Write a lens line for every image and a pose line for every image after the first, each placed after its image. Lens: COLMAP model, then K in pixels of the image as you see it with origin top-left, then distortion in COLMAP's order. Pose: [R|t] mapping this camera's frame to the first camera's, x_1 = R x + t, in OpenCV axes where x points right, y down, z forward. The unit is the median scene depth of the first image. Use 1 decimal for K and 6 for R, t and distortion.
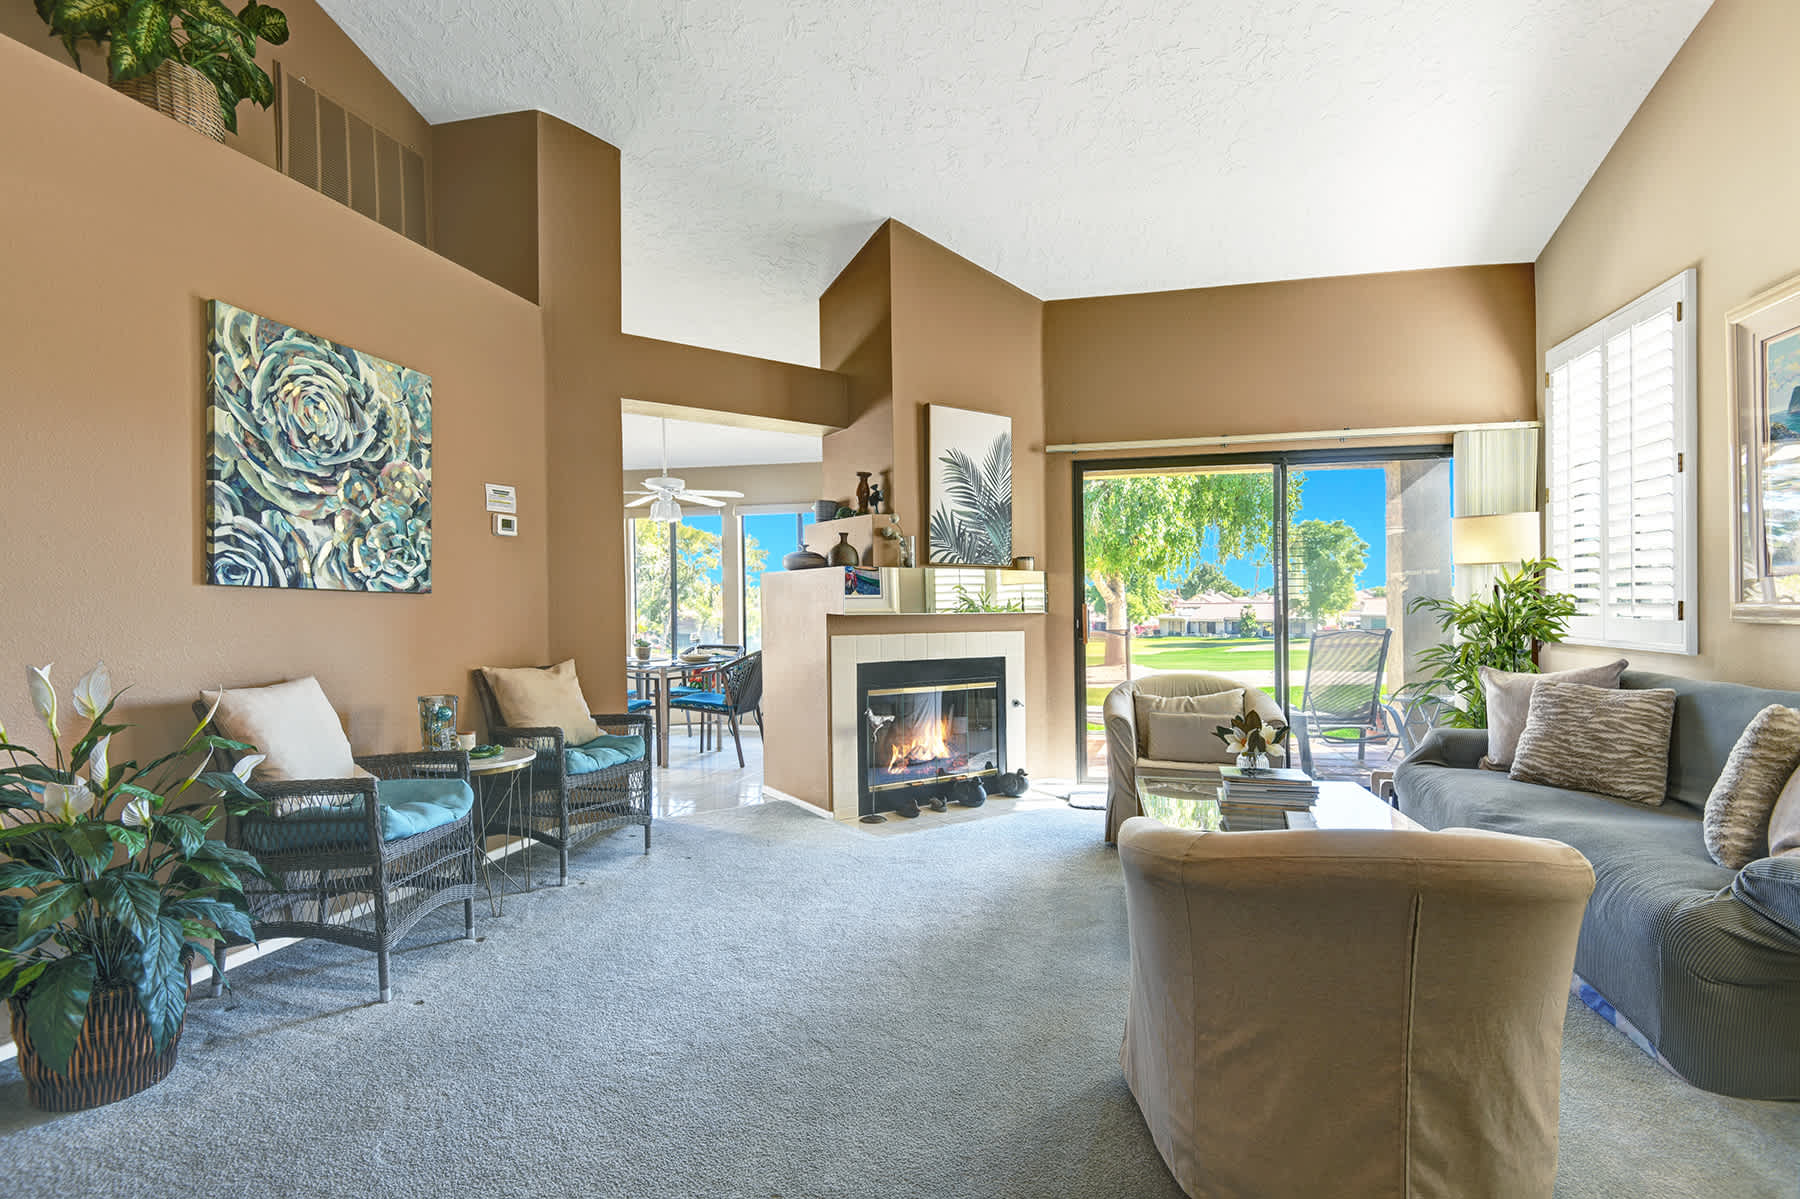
lens RADIAL K [[856.6, 0, 893.9], [0, 856.6, 614.7], [0, 0, 1]] dist [-0.000641, -0.022592]
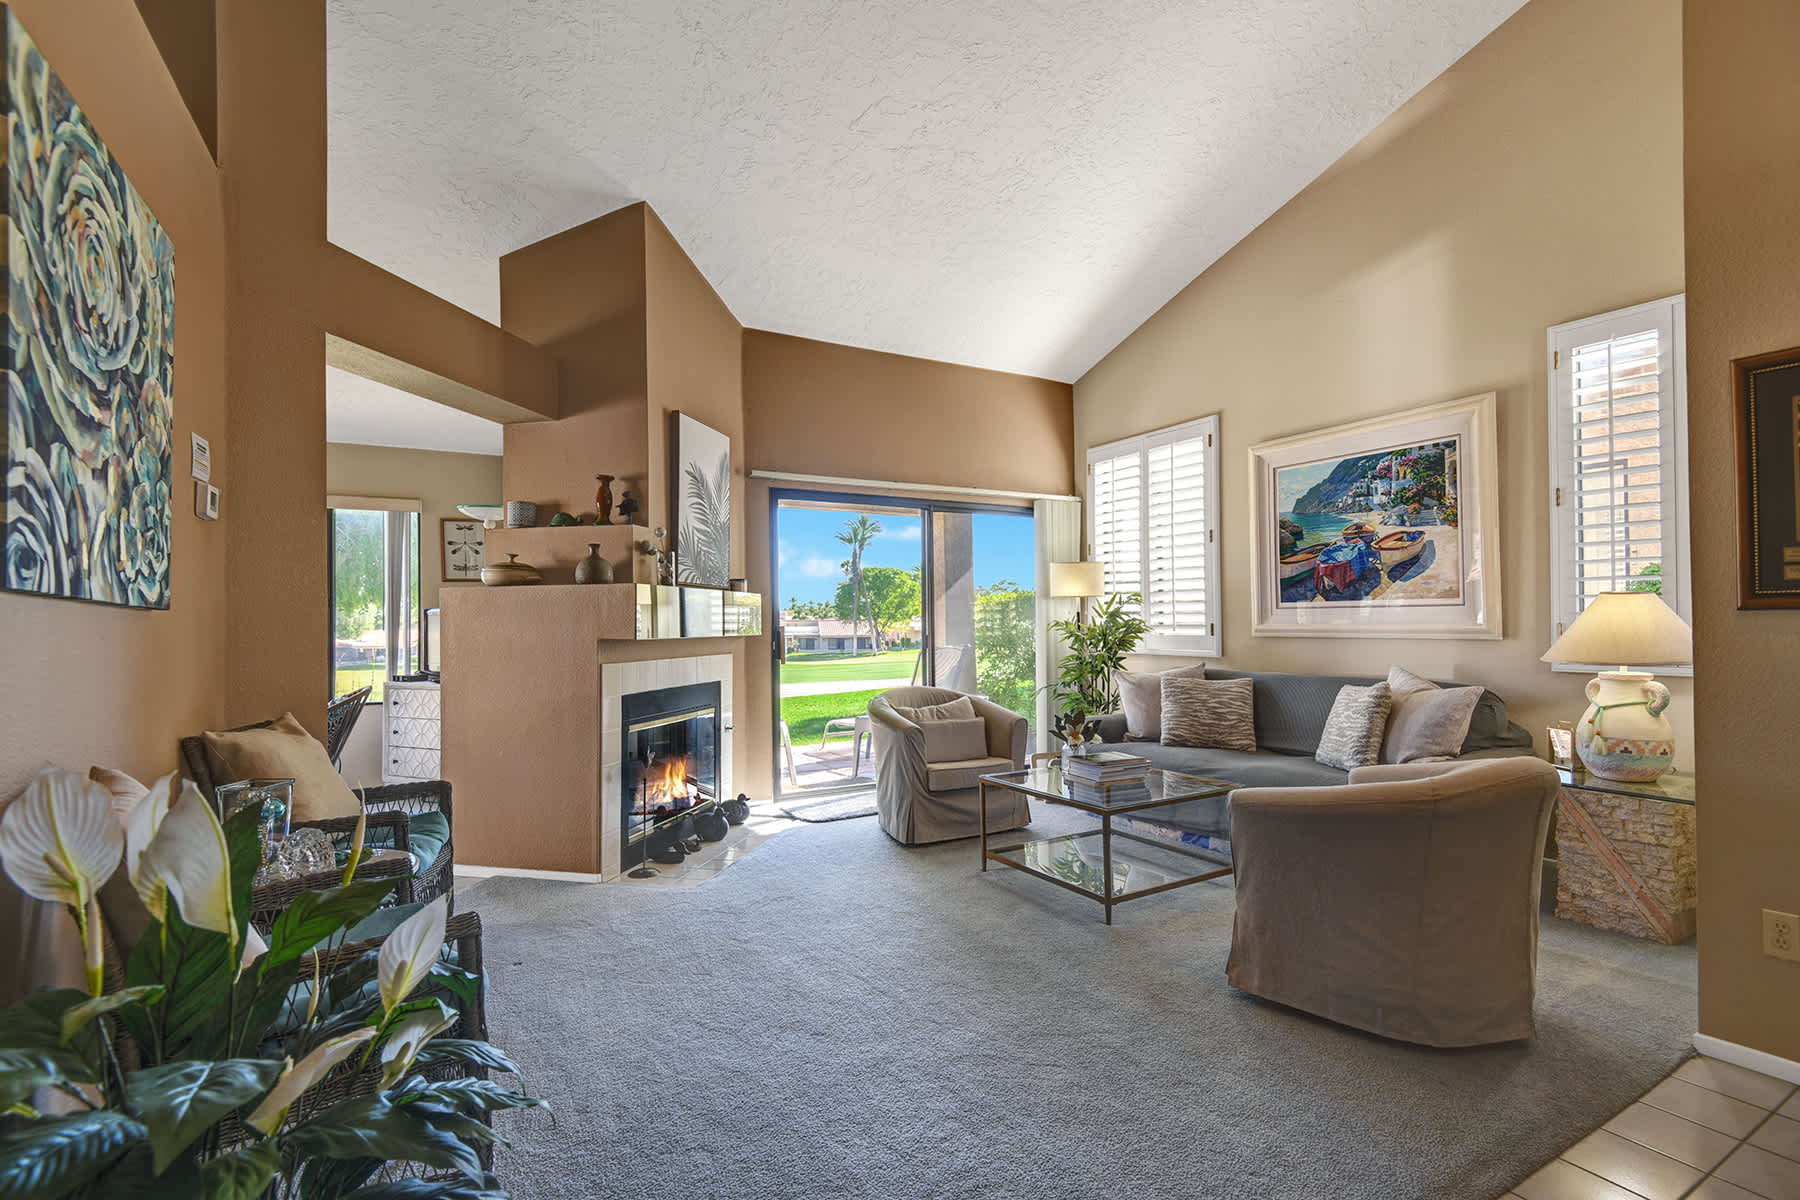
lens RADIAL K [[844.6, 0, 895.6], [0, 844.6, 608.2], [0, 0, 1]] dist [-0.001351, -0.012965]
pose [[0.729014, 0.012441, 0.684385, -0.445142], [0.010935, 0.999496, -0.029818, -0.003011], [-0.684411, 0.029222, 0.728511, 0.189621]]
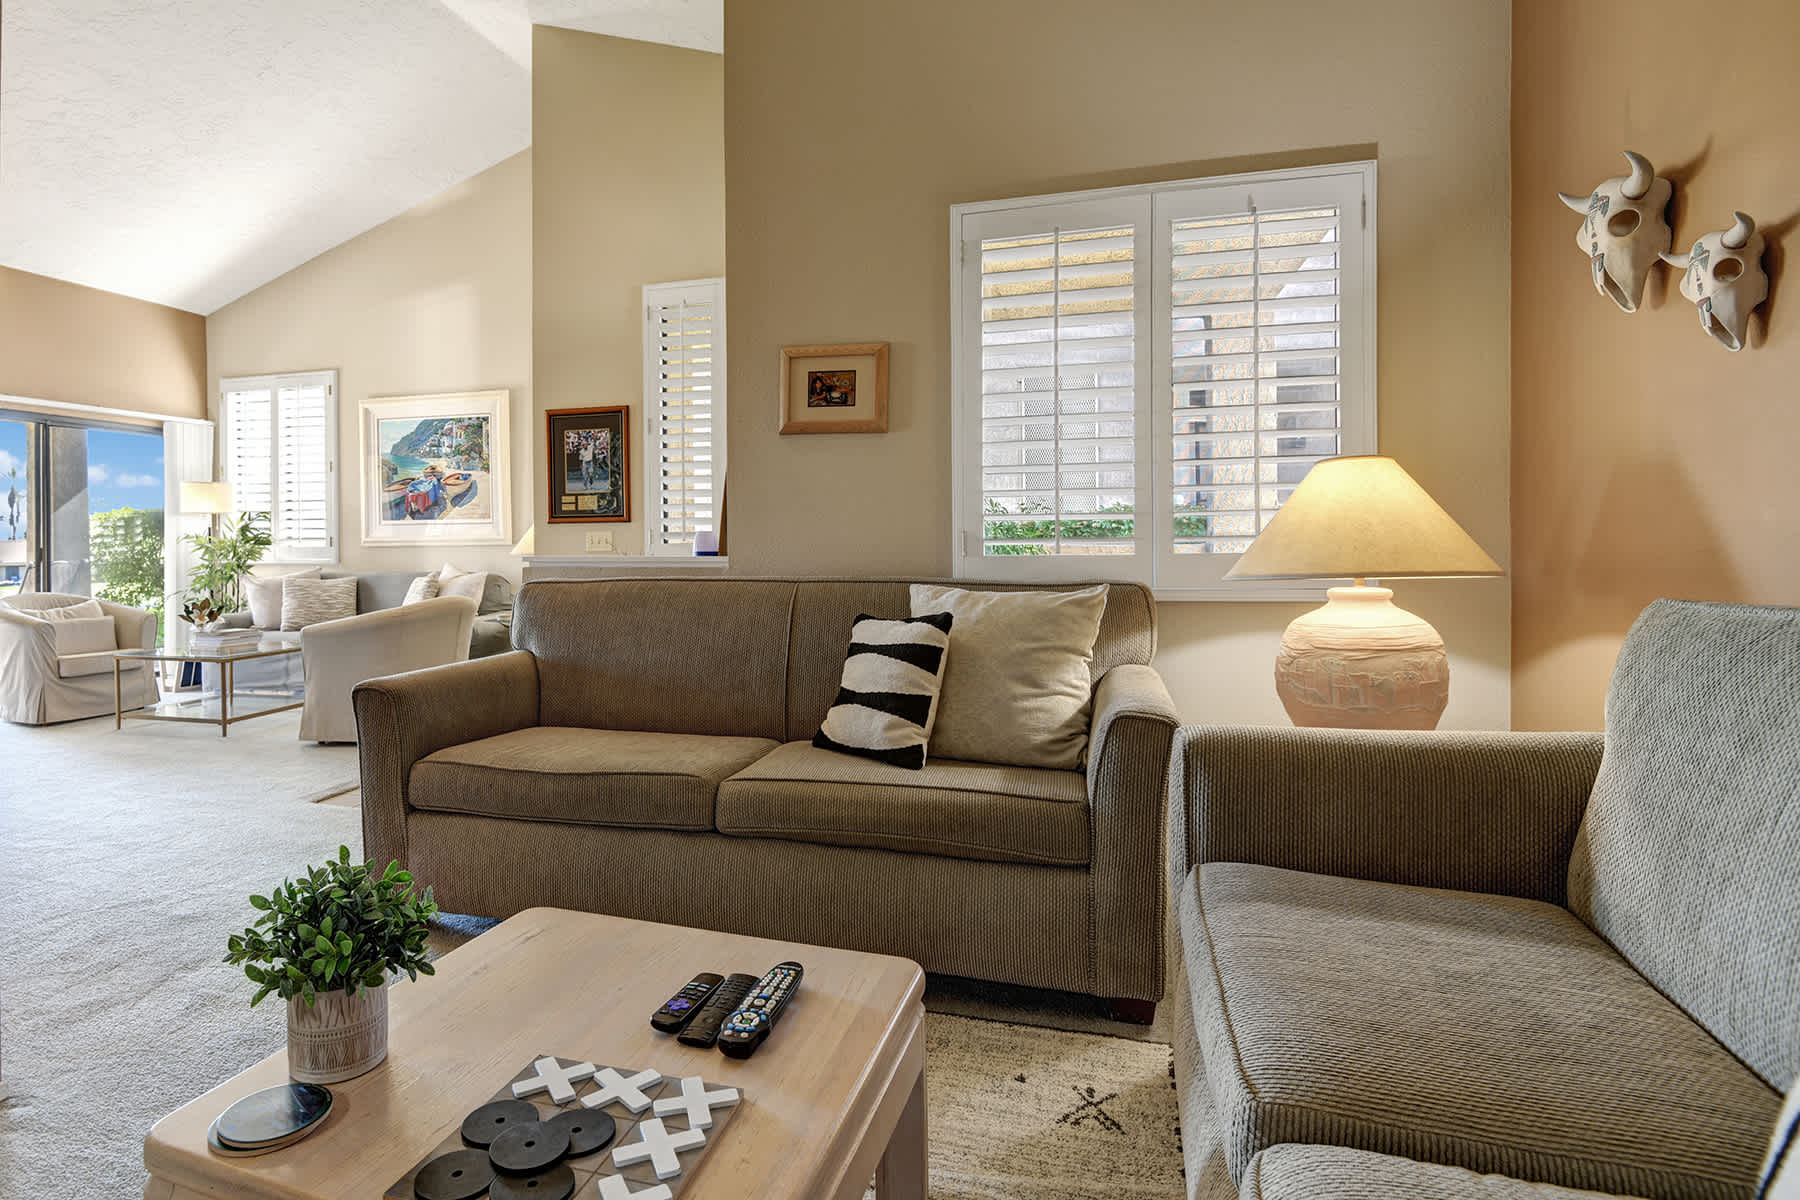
lens RADIAL K [[1025.2, 0, 820.2], [0, 1025.2, 539.9], [0, 0, 1]] dist [0.032861, -0.047933]
pose [[0.081629, 0.008705, 0.996625, -1.051588], [0.020124, 0.999744, -0.010380, 0.029927], [-0.996460, 0.020903, 0.081433, -0.260817]]
